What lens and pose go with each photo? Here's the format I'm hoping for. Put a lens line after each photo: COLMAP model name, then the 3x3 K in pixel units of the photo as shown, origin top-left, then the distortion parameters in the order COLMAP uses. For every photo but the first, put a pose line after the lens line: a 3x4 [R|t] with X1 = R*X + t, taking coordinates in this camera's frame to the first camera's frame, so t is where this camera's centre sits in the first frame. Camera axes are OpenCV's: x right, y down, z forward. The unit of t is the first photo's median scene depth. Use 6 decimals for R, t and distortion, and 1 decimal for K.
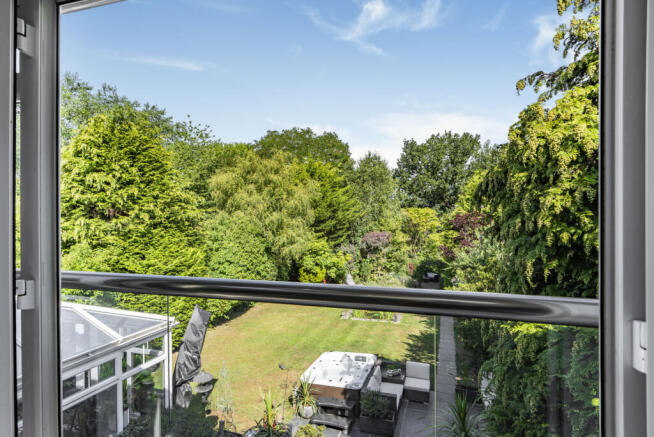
lens RADIAL K [[360.6, 0, 327.0], [0, 360.6, 218.5], [0, 0, 1]] dist [0.003095, 0.000055]
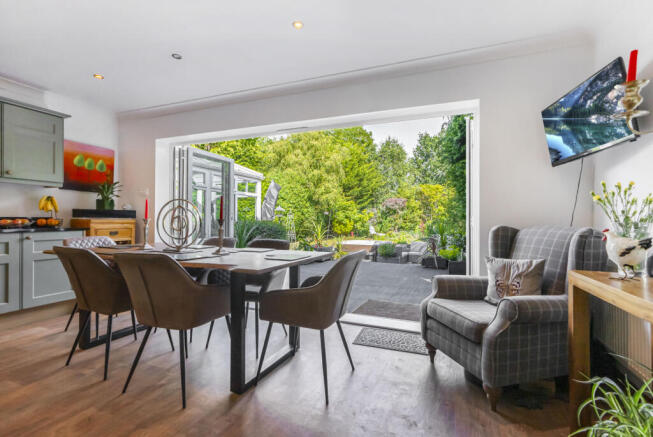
lens RADIAL K [[309.4, 0, 327.1], [0, 309.4, 214.7], [0, 0, 1]] dist [-0.000914, 0.000036]
pose [[0.996248, 0.009667, -0.086001, -0.002970], [-0.010799, 0.999861, -0.012713, 0.148045], [0.085866, 0.013594, 0.996214, -0.115548]]
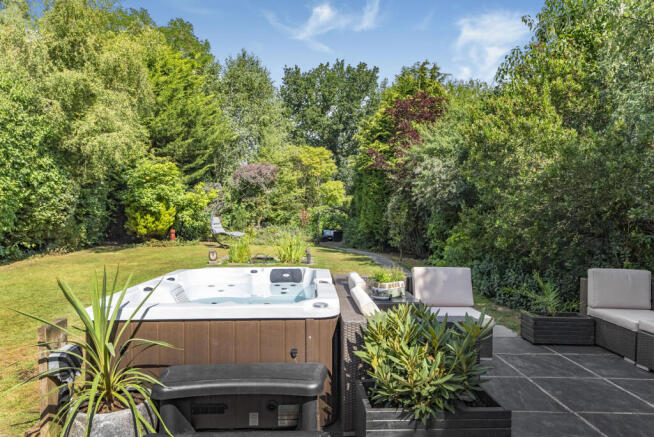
lens RADIAL K [[420.4, 0, 327.0], [0, 420.4, 218.5], [0, 0, 1]] dist [-0.000161, 0.001050]
pose [[0.939175, -0.001475, 0.343436, -0.008313], [-0.005991, 0.999768, 0.020679, 0.160993], [-0.343387, -0.021479, 0.938948, 0.298130]]
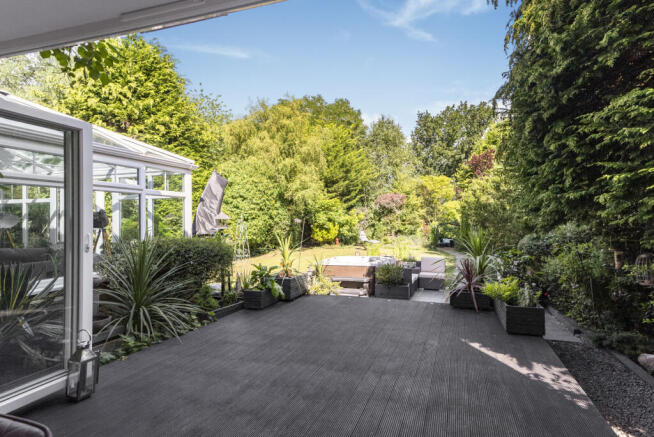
lens RADIAL K [[368.1, 0, 327.0], [0, 368.1, 218.5], [0, 0, 1]] dist [0.025863, 0.000435]
pose [[0.999478, -0.005636, -0.031819, -0.003886], [0.005629, 0.999984, -0.000326, 0.137951], [0.031821, 0.000147, 0.999494, -0.012163]]
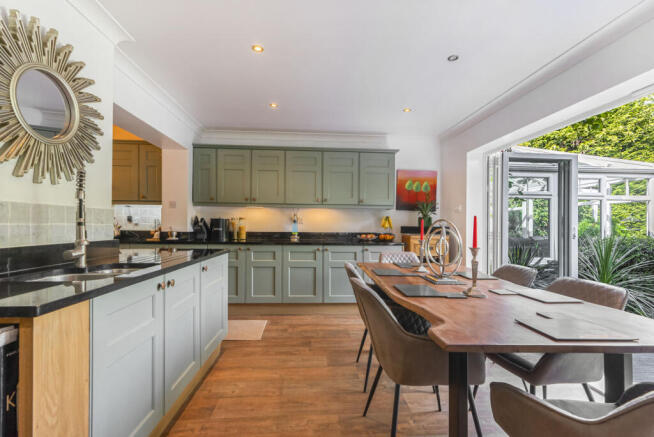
lens RADIAL K [[296.5, 0, 325.8], [0, 296.5, 221.6], [0, 0, 1]] dist [0.001371, 0.000445]
pose [[0.363313, -0.002126, -0.931665, 0.009078], [-0.008276, 0.999951, -0.005509, 0.142140], [0.931630, 0.009712, 0.363277, -0.072375]]
